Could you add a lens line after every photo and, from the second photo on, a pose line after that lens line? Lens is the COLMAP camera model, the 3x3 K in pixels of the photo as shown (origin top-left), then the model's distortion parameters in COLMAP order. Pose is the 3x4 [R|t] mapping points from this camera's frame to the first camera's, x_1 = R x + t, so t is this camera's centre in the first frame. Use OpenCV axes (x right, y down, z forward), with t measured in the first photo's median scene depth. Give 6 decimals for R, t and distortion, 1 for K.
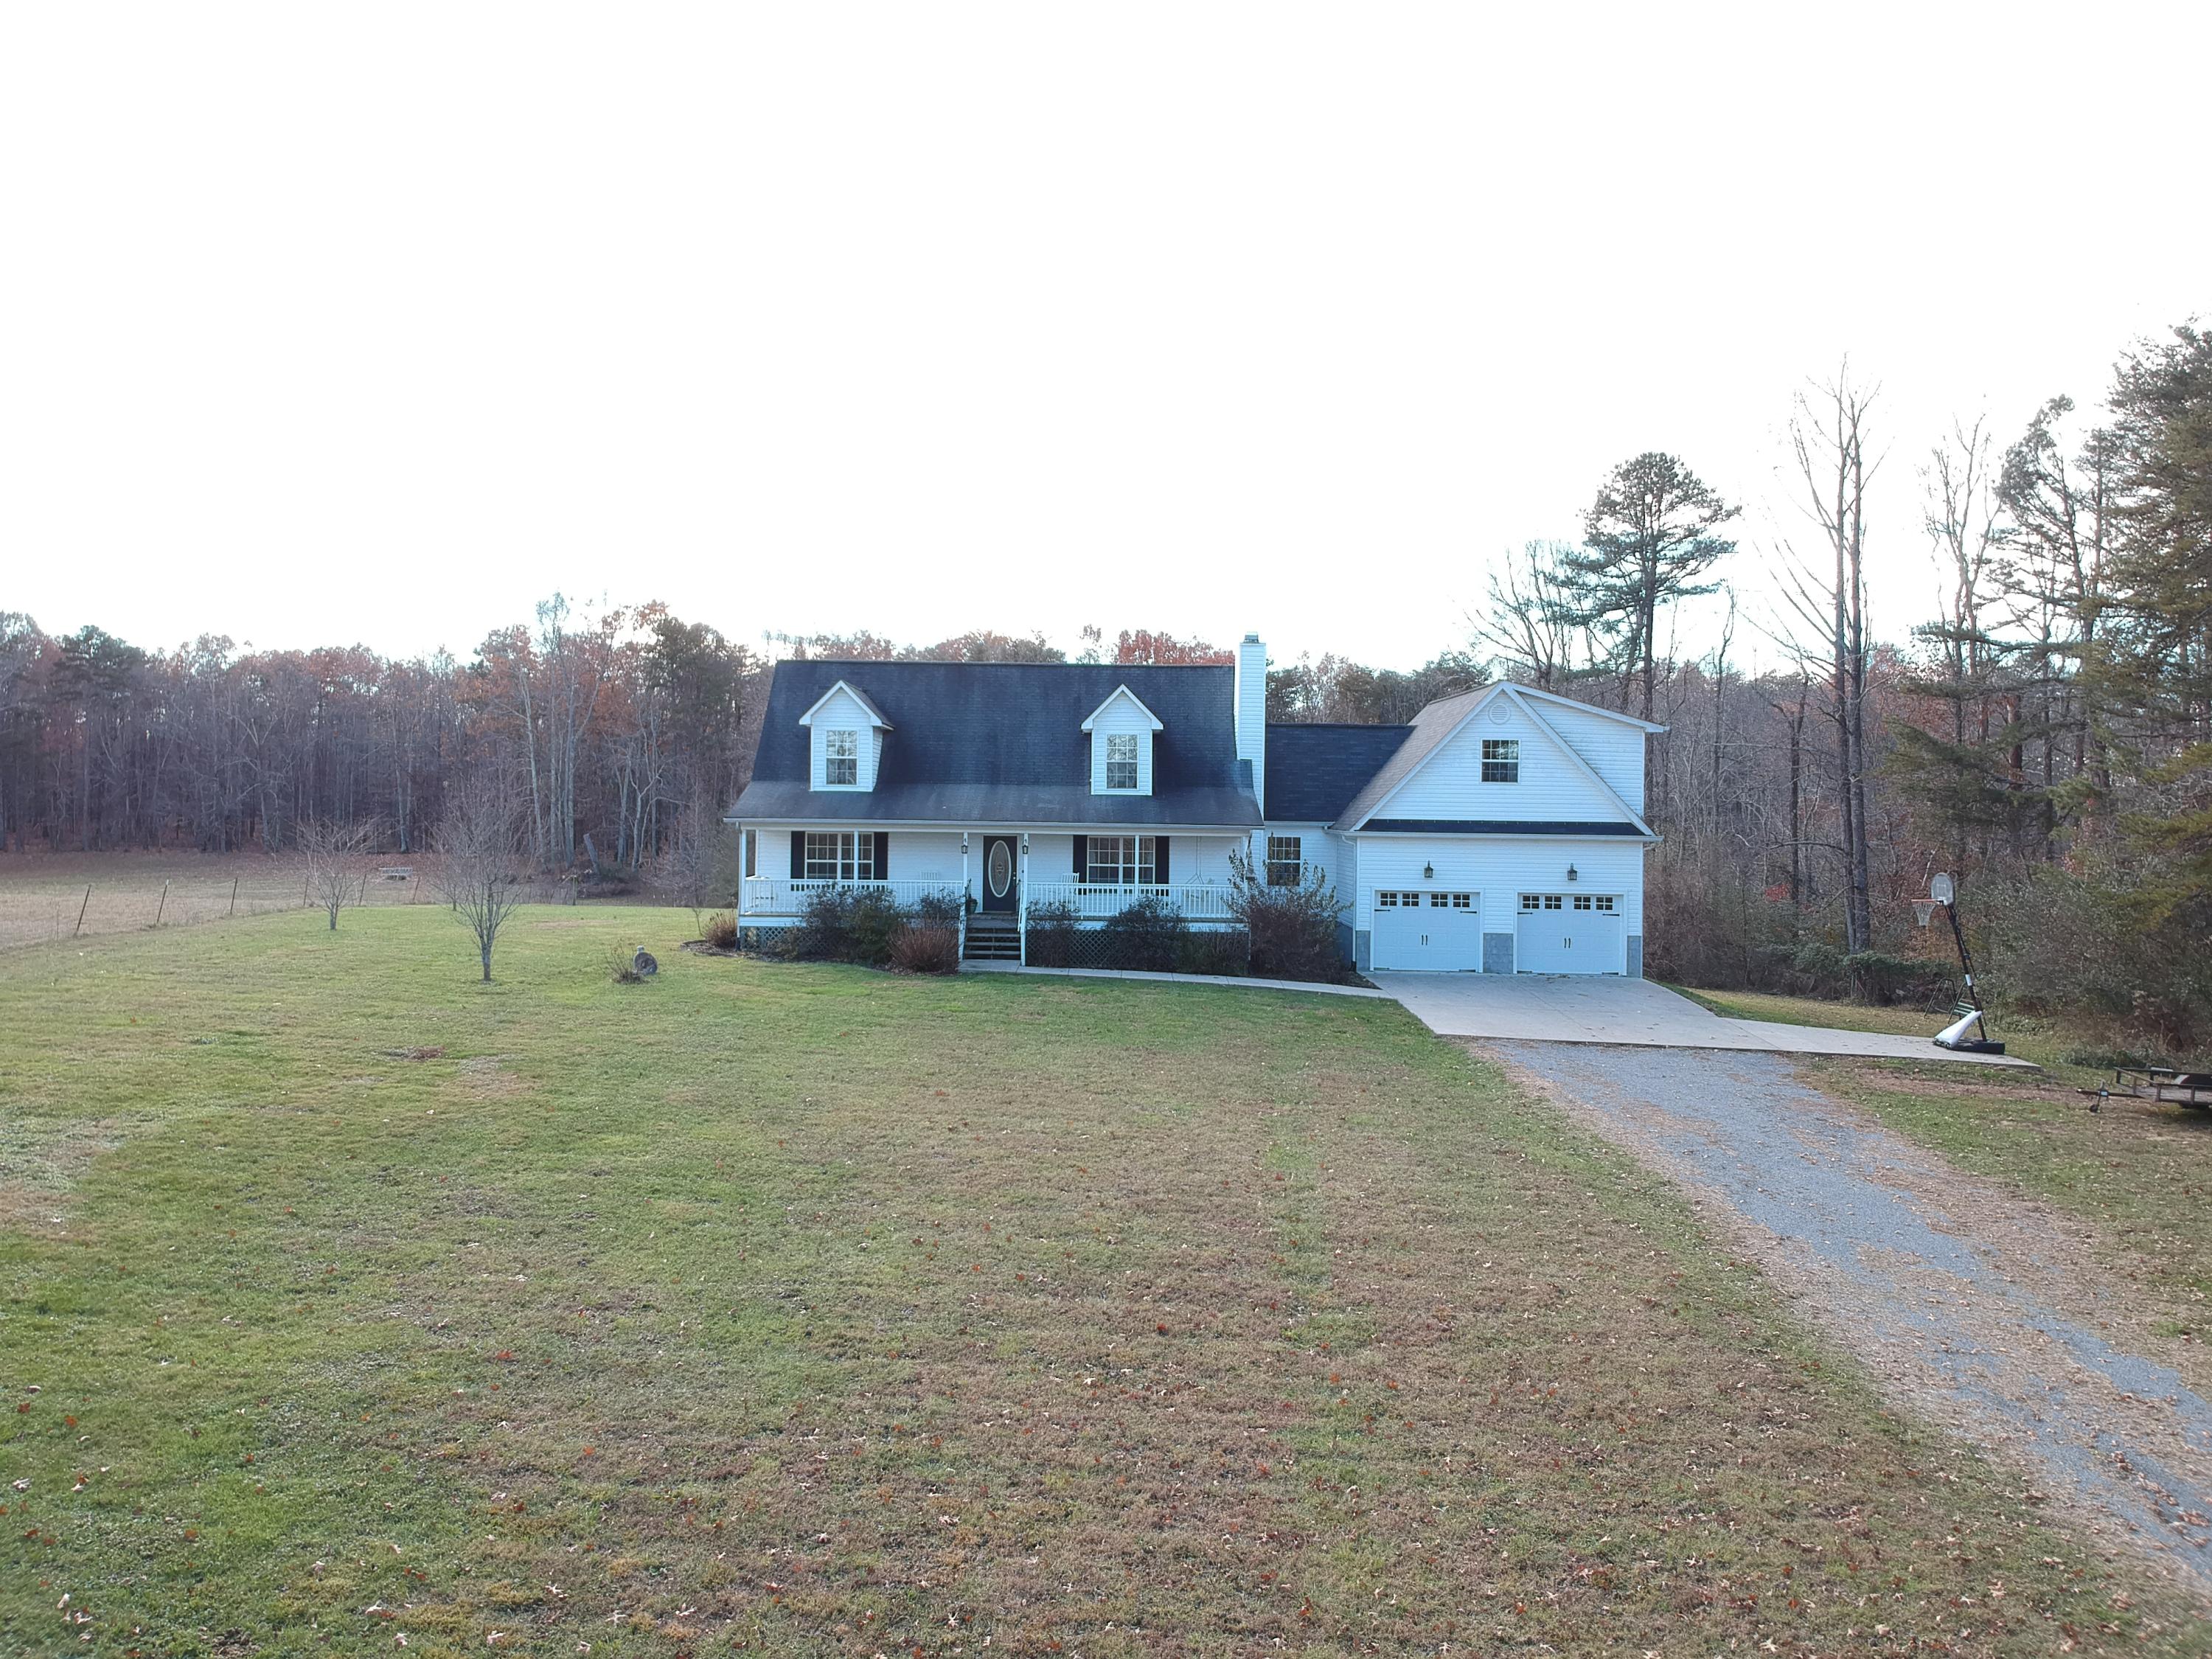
lens RADIAL K [[1620.9, 0, 1084.9], [0, 1620.9, 811.7], [0, 0, 1]] dist [0.087565, -0.157543]
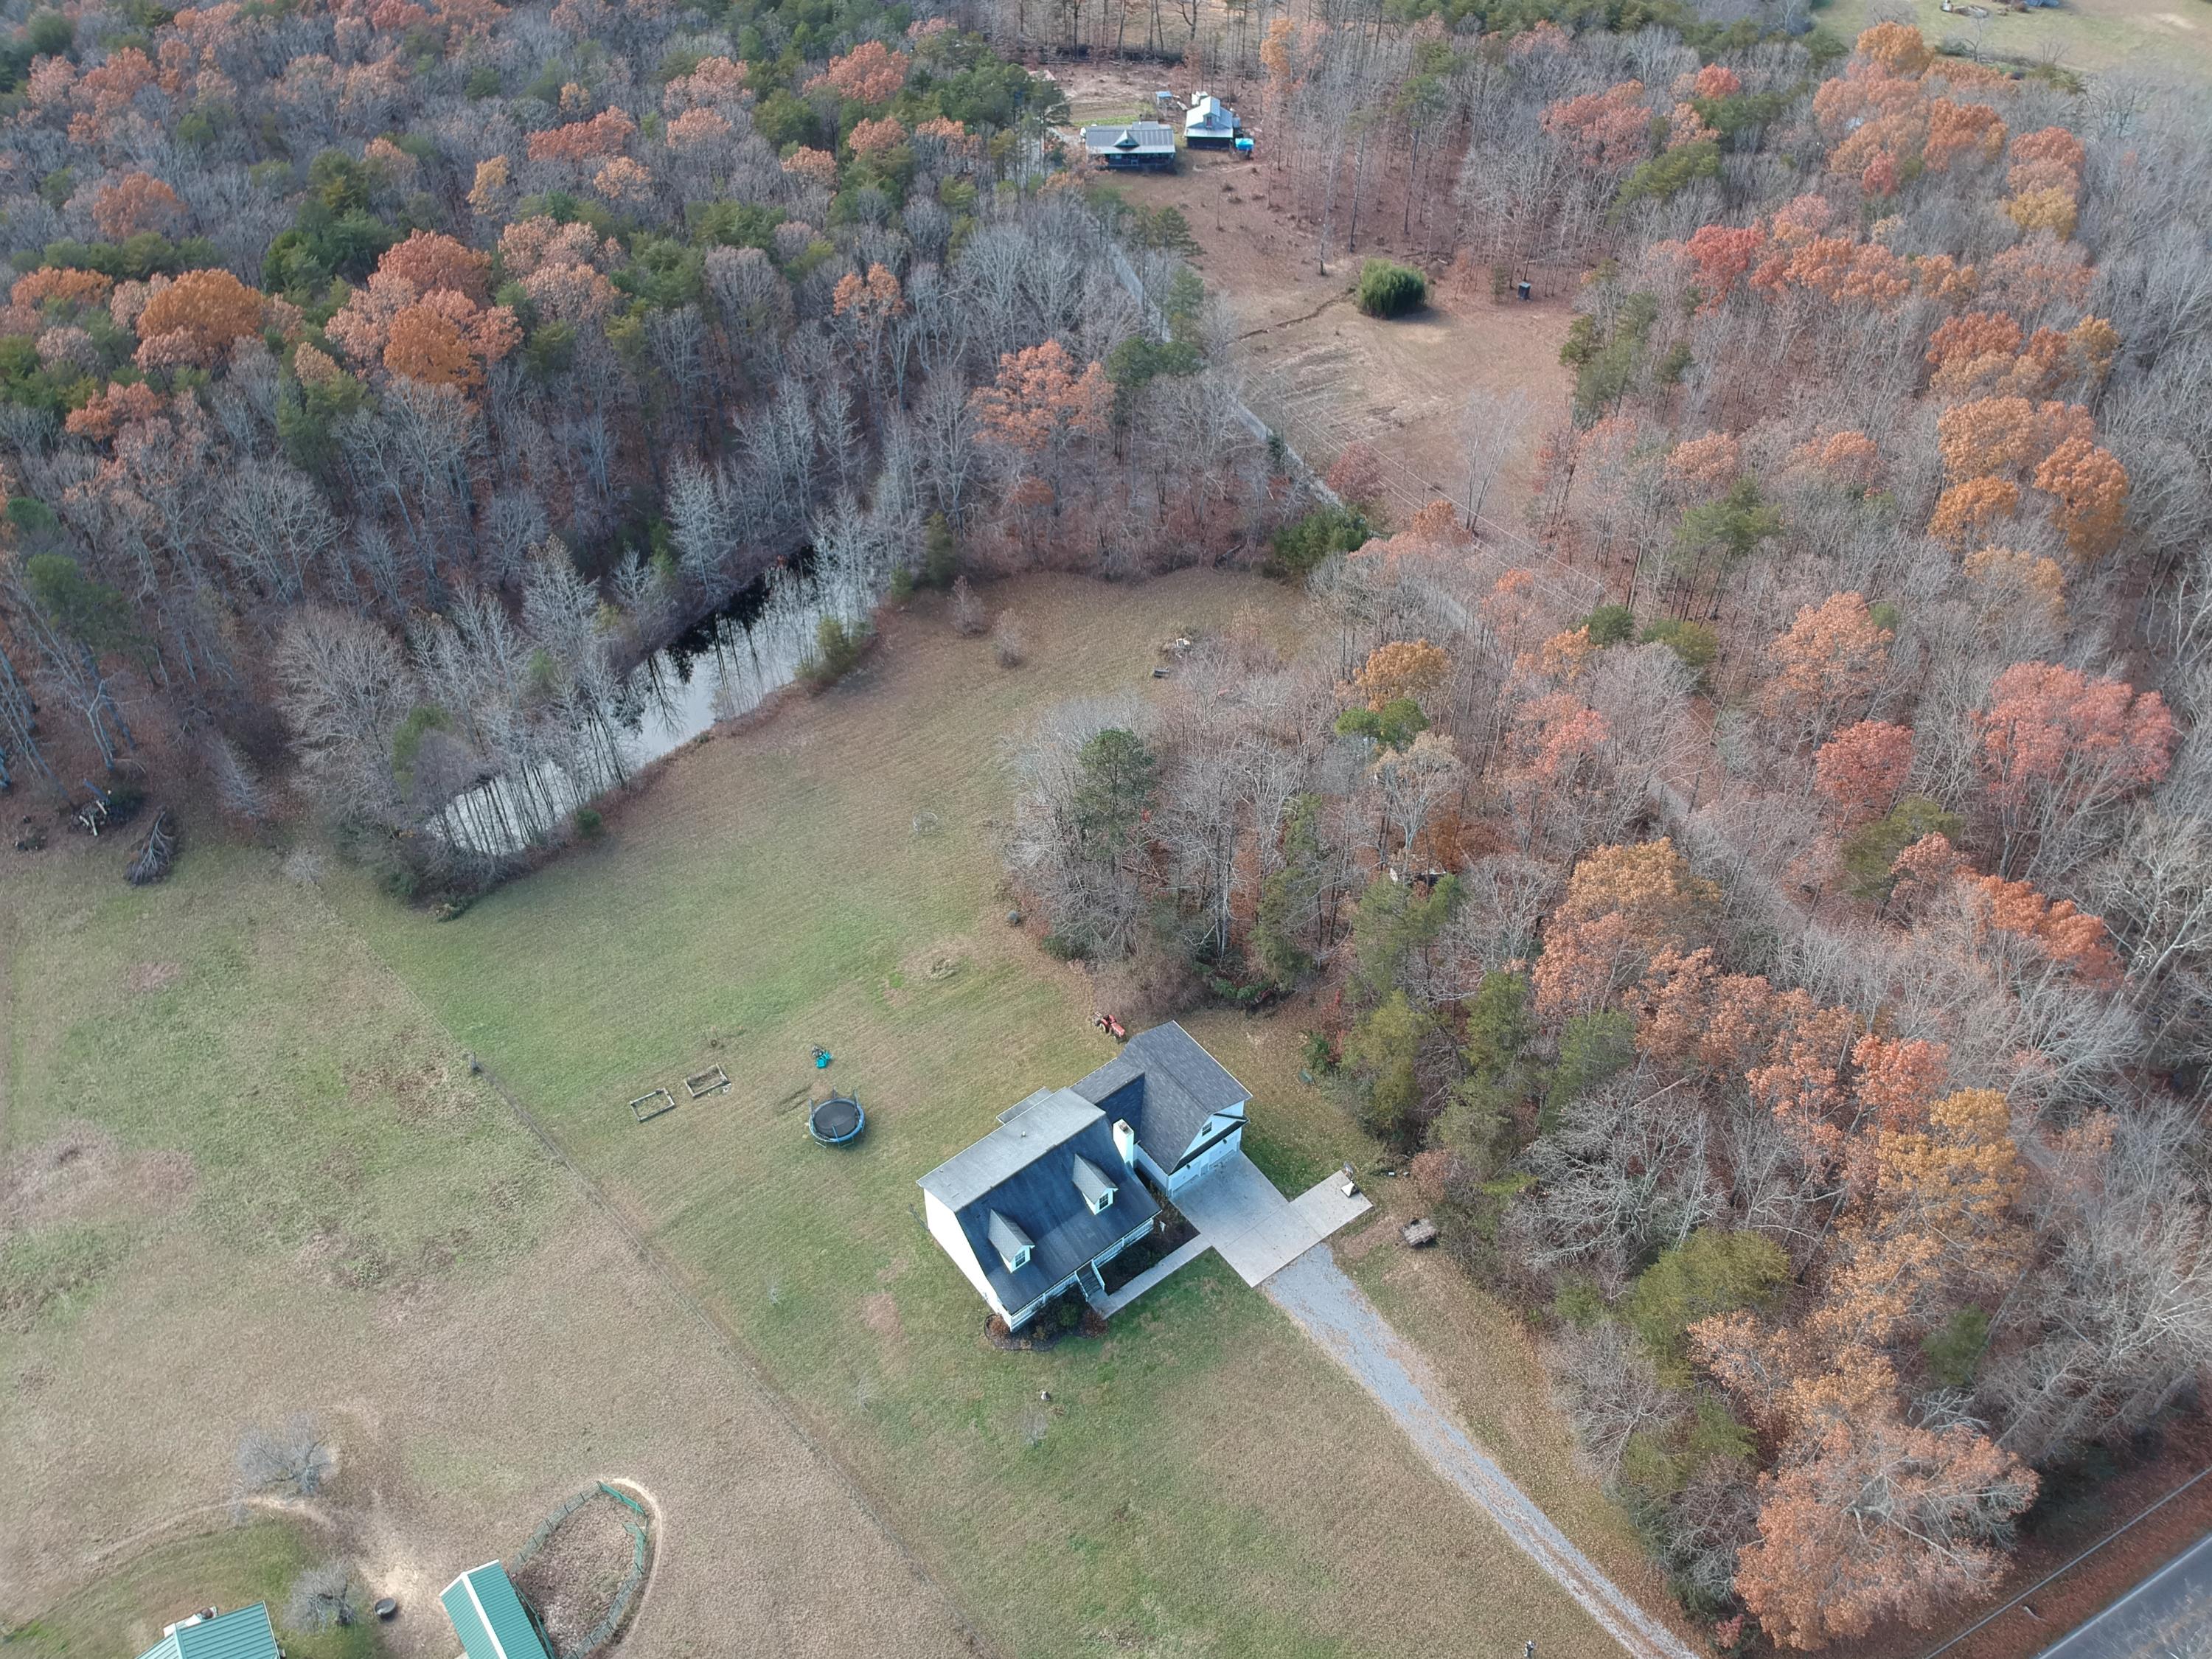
lens RADIAL K [[1620.9, 0, 1089.0], [0, 1620.9, 815.7], [0, 0, 1]] dist [0.087565, -0.157543]
pose [[0.781783, -0.434673, 0.447074, -0.934342], [0.017292, 0.731818, 0.681281, -2.365392], [-0.623311, -0.524883, 0.579639, -0.227152]]
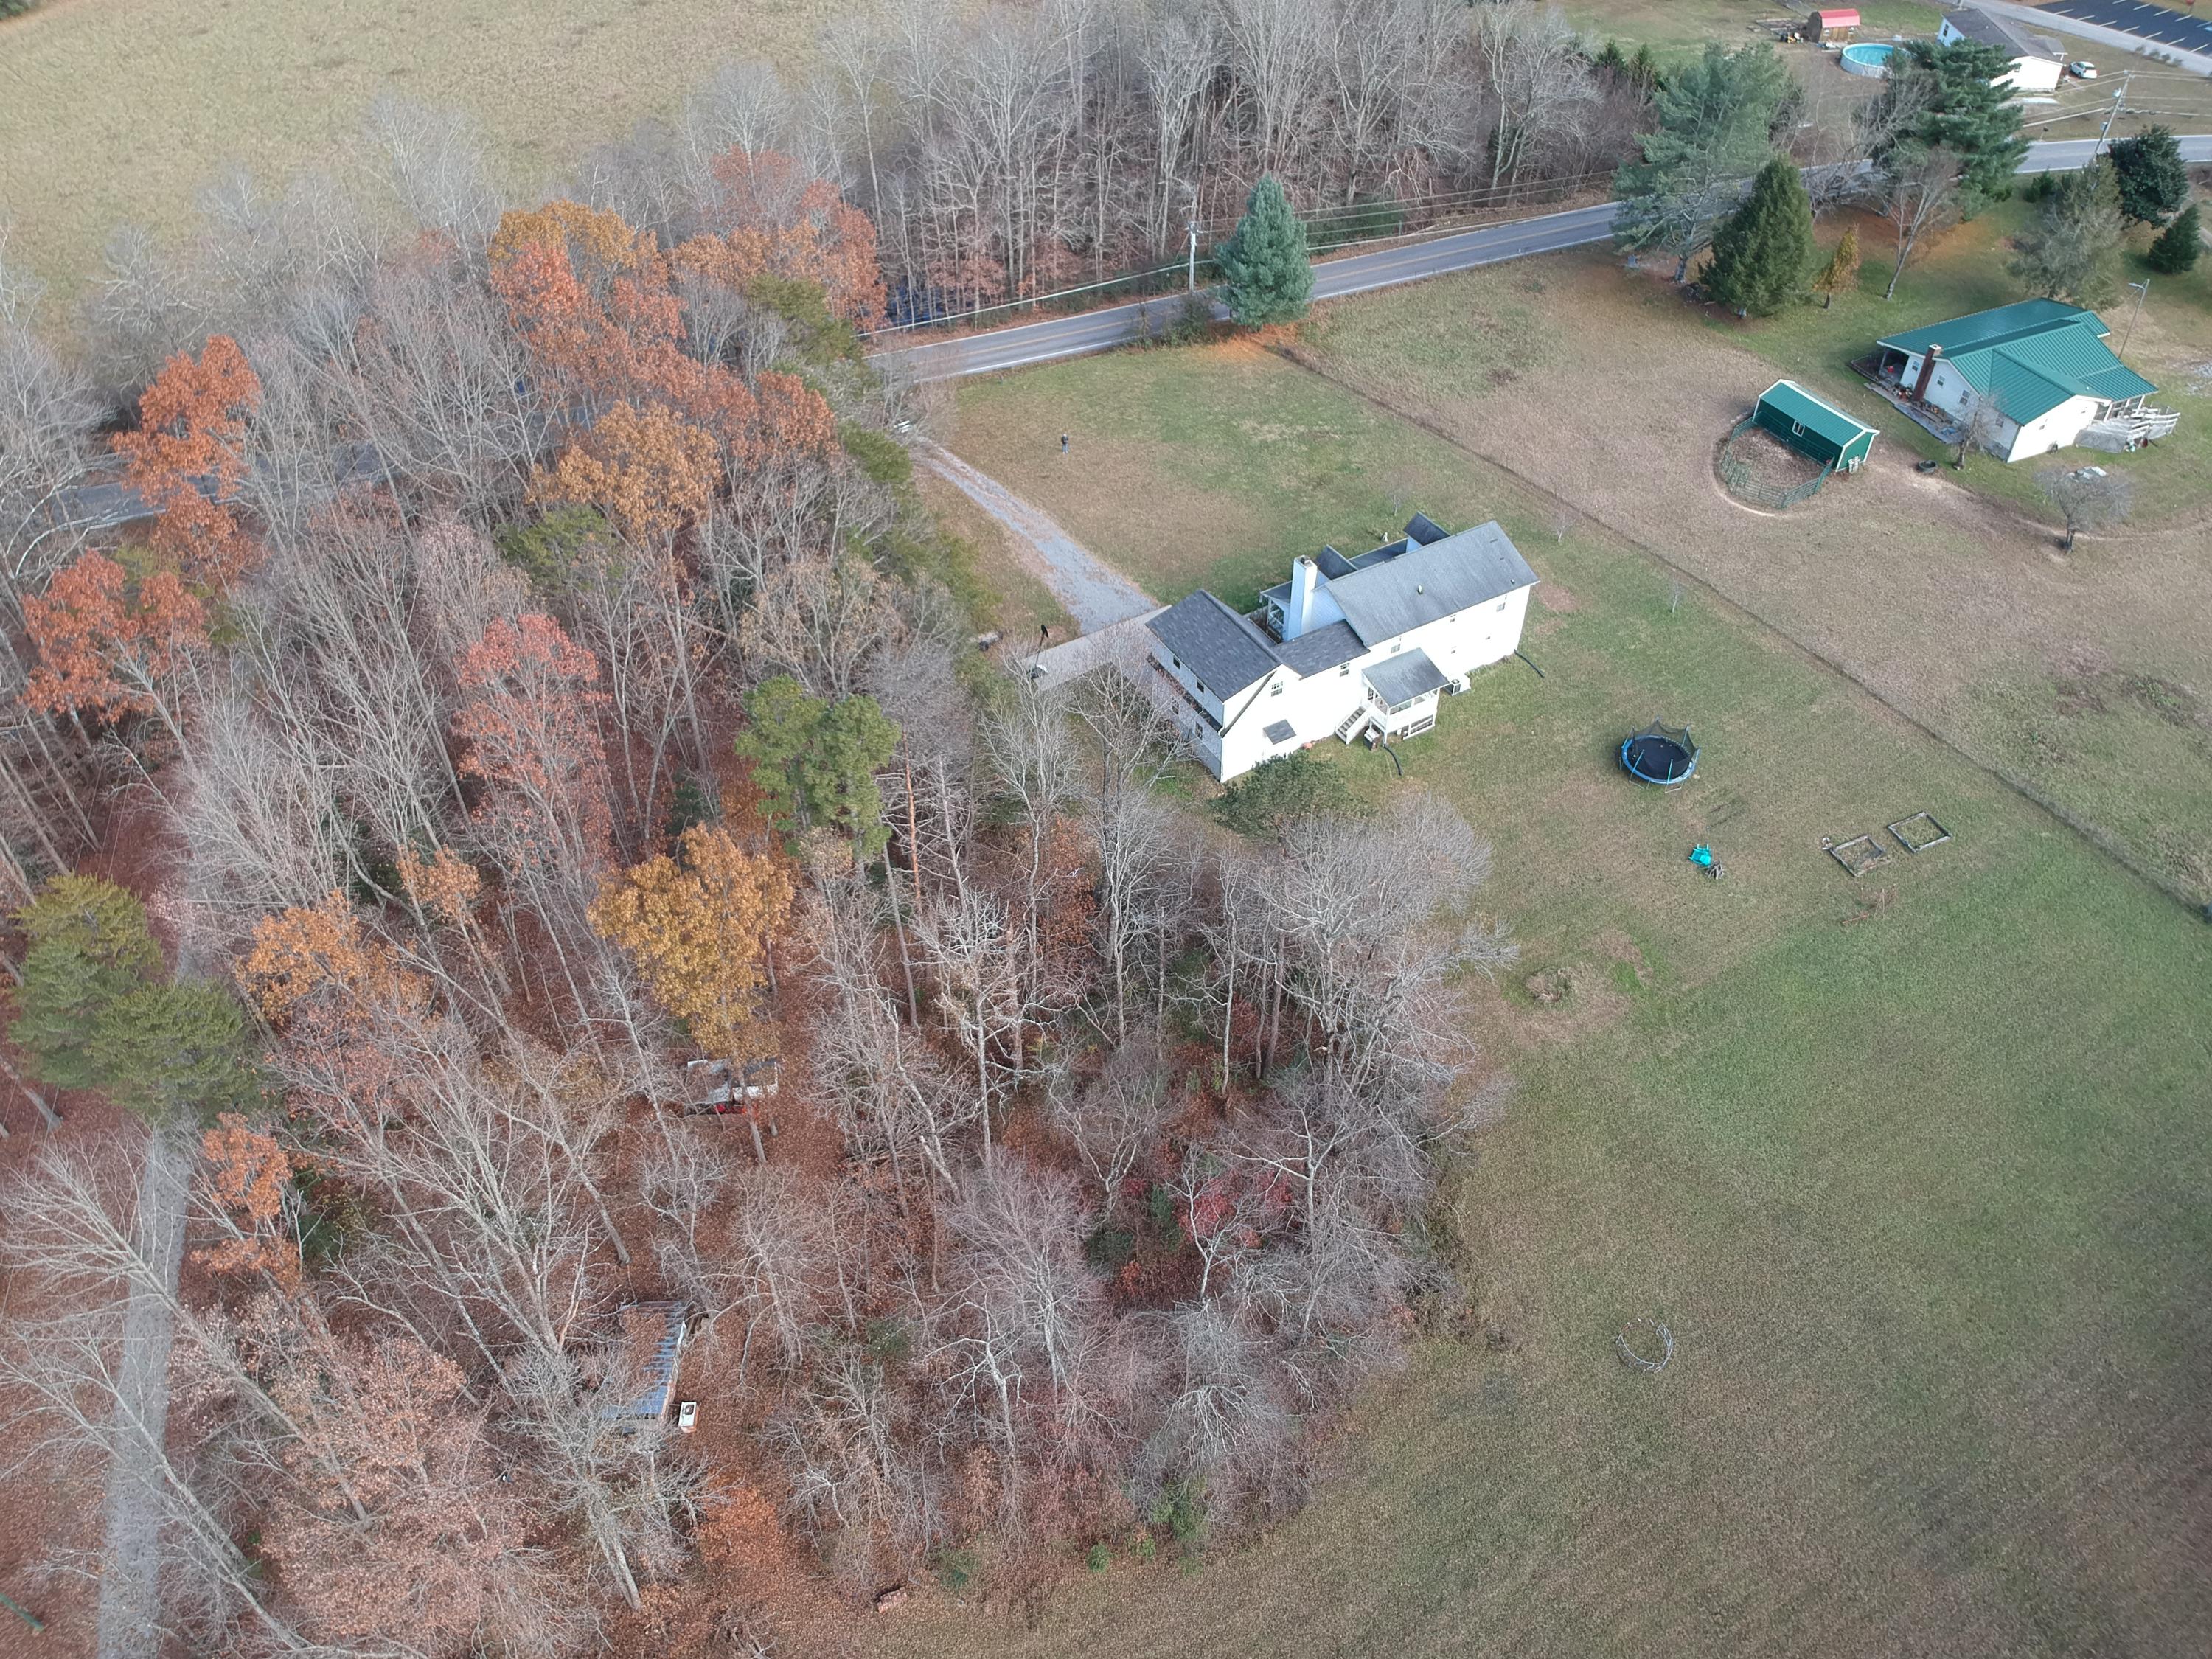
lens RADIAL K [[1628.8, 0, 1095.1], [0, 1628.8, 831.1], [0, 0, 1]] dist [-0.000484, -0.002073]
pose [[-0.861119, 0.356891, -0.362082, 1.377987], [0.008430, 0.722119, 0.691717, -1.481307], [0.508334, 0.592598, -0.624839, 2.610253]]
